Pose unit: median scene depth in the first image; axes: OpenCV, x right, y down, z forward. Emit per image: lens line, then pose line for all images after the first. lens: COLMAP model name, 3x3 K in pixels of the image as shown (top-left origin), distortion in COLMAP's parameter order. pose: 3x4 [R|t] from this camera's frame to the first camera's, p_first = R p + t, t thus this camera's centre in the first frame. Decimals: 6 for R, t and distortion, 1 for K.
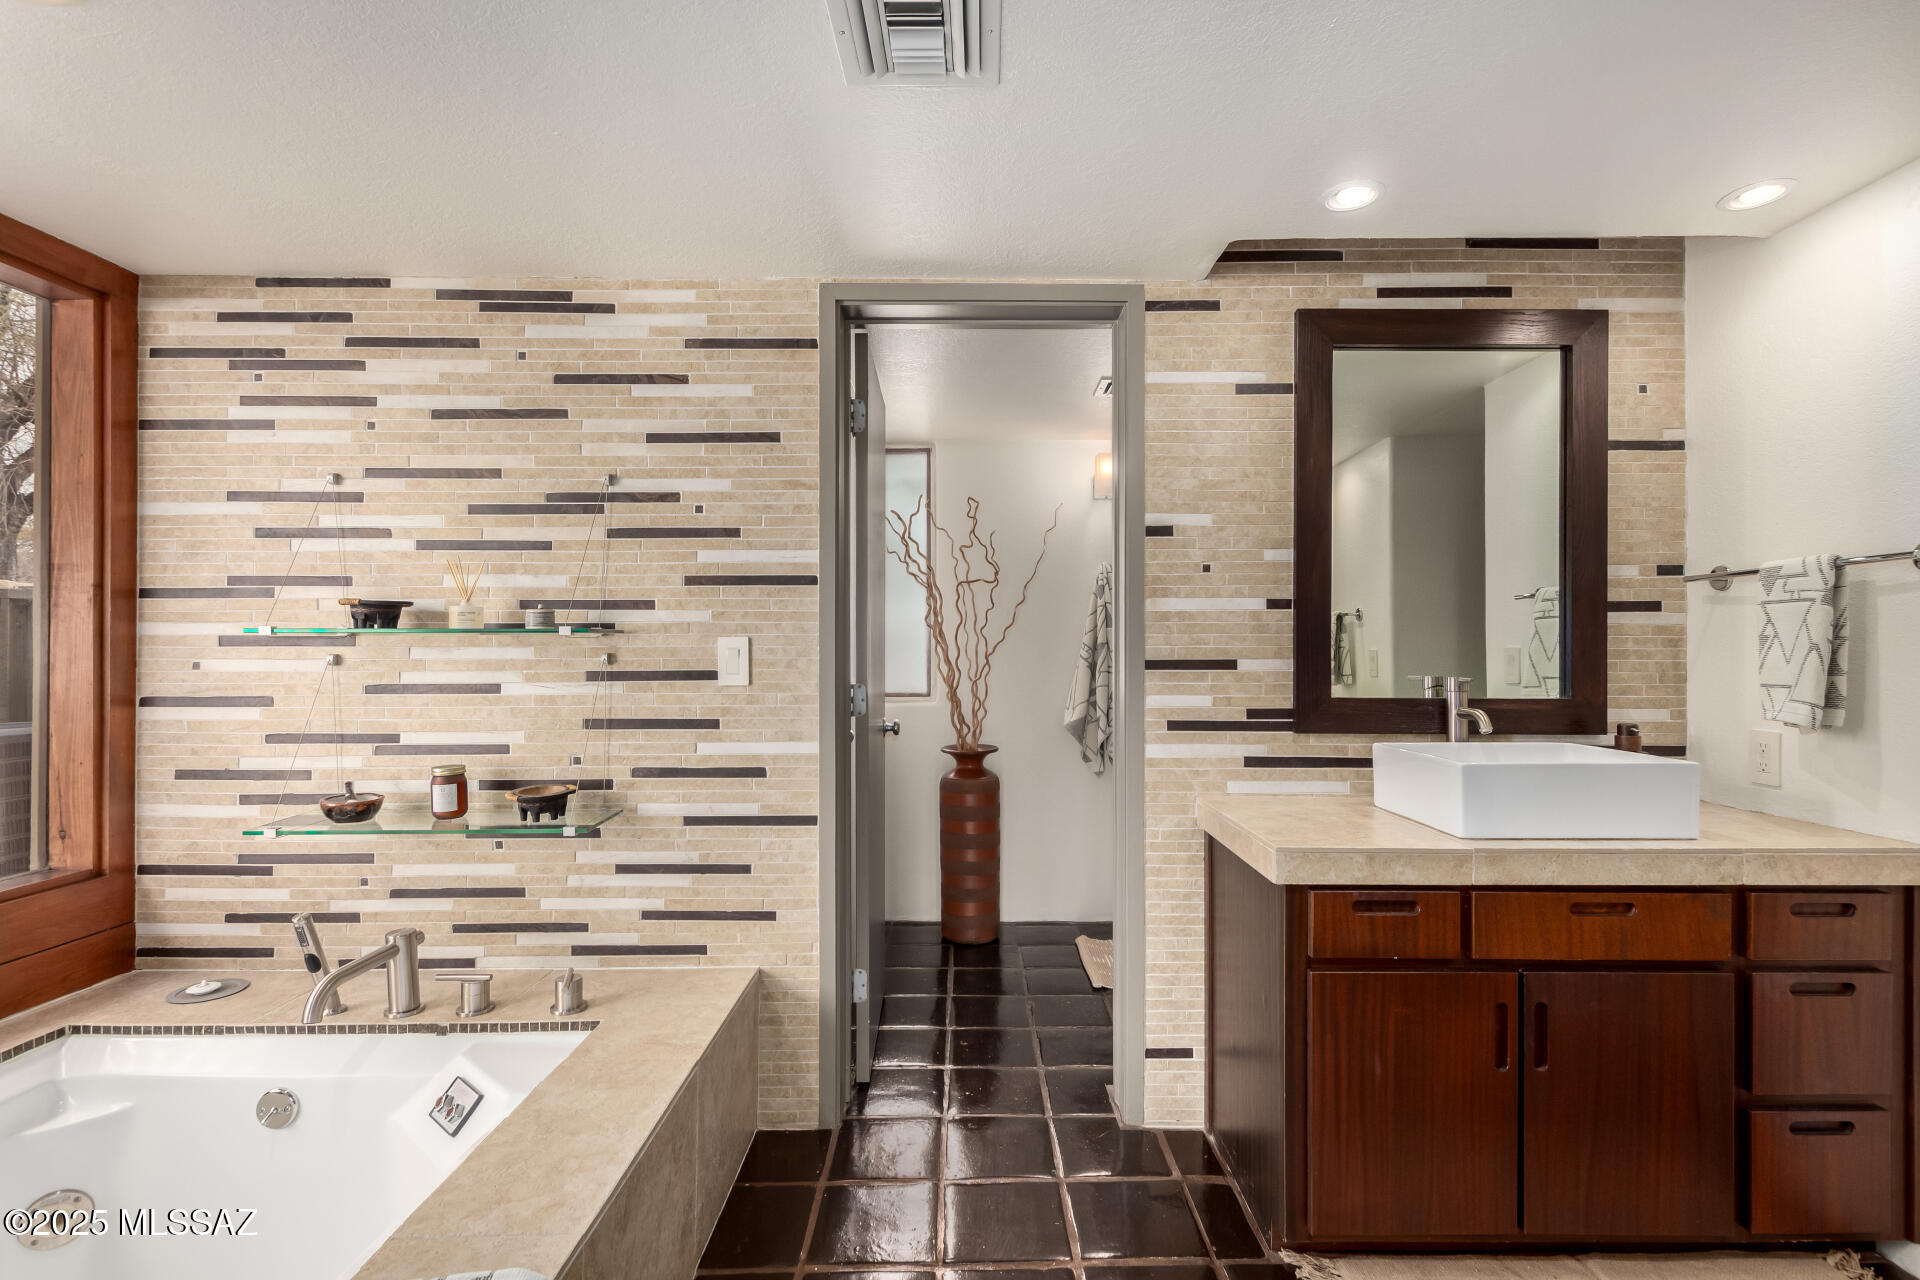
lens RADIAL K [[879.6, 0, 954.1], [0, 879.6, 648.8], [0, 0, 1]] dist [-0.008457, -0.002753]
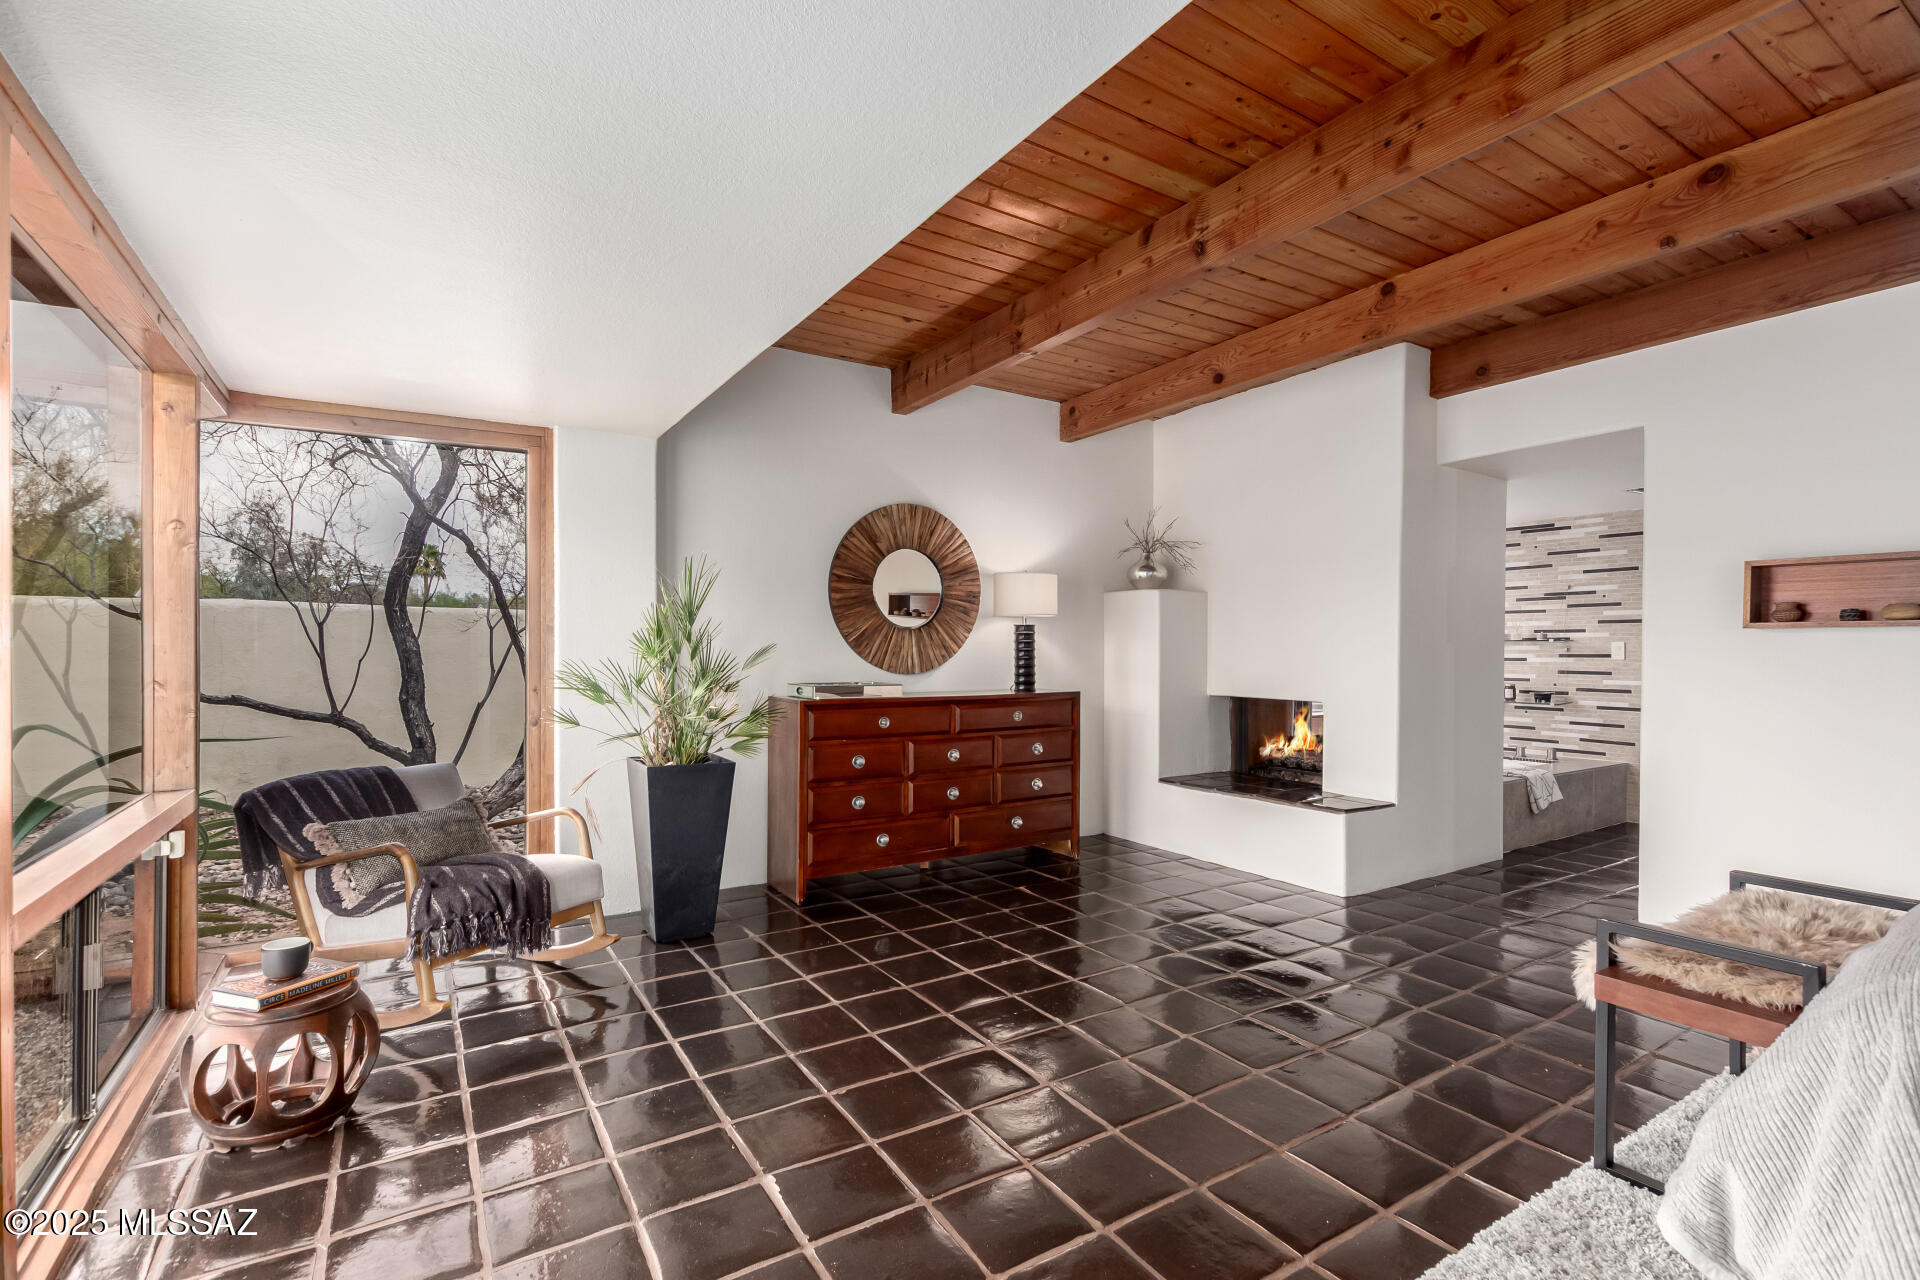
lens RADIAL K [[879.6, 0, 953.4], [0, 879.6, 651.7], [0, 0, 1]] dist [-0.008457, -0.002753]
pose [[0.519338, 0.009606, -0.854515, 1.009518], [-0.003971, 0.999953, 0.008828, 0.000791], [0.854560, -0.001191, 0.519352, -2.203290]]
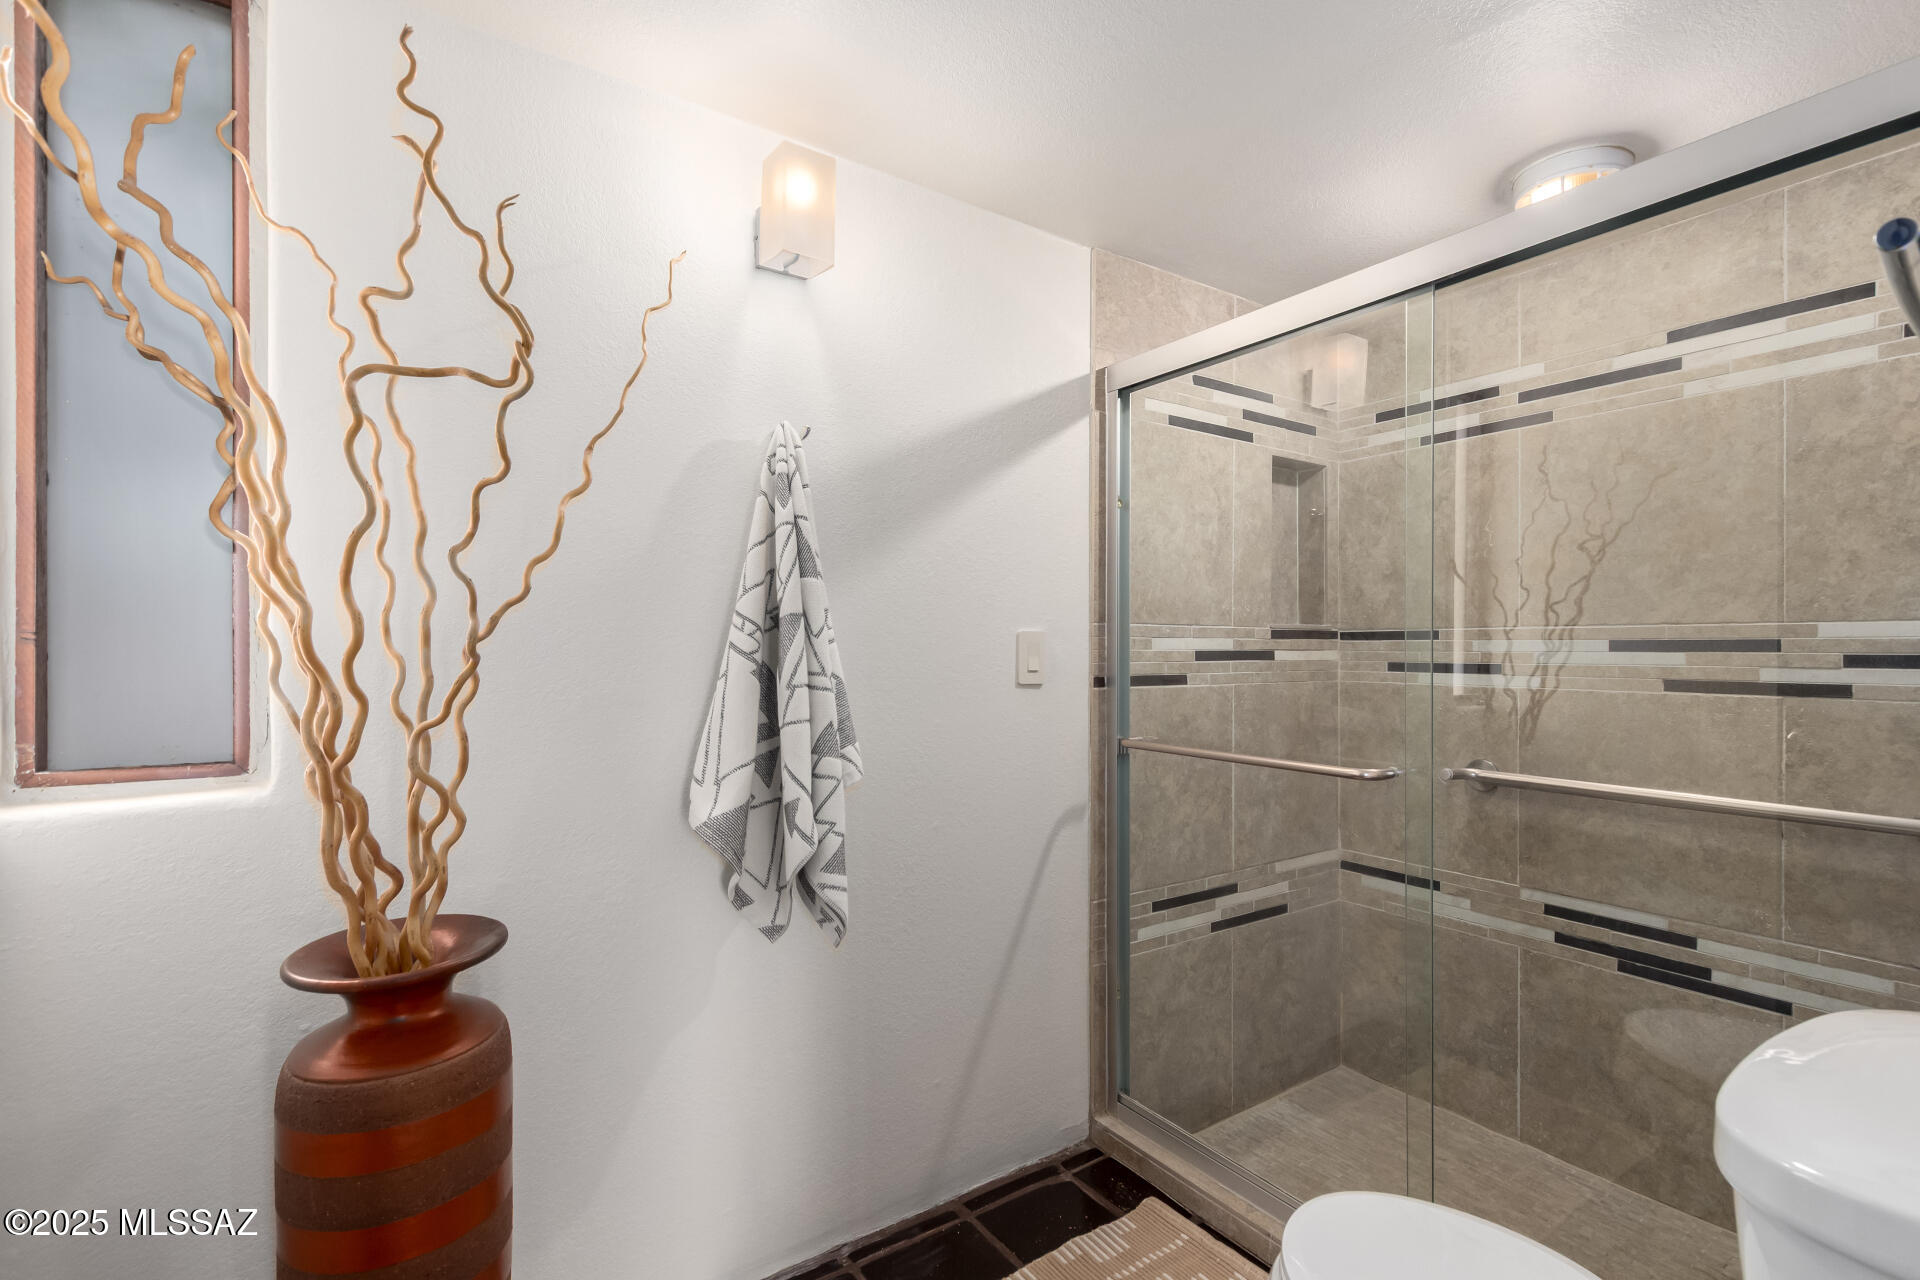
lens RADIAL K [[879.6, 0, 969.9], [0, 879.6, 644.0], [0, 0, 1]] dist [-0.008457, -0.002753]
pose [[0.816631, 0.000092, 0.577161, 0.003843], [-0.006387, 0.999940, 0.008878, 0.003333], [-0.577125, -0.010936, 0.816582, 0.640955]]
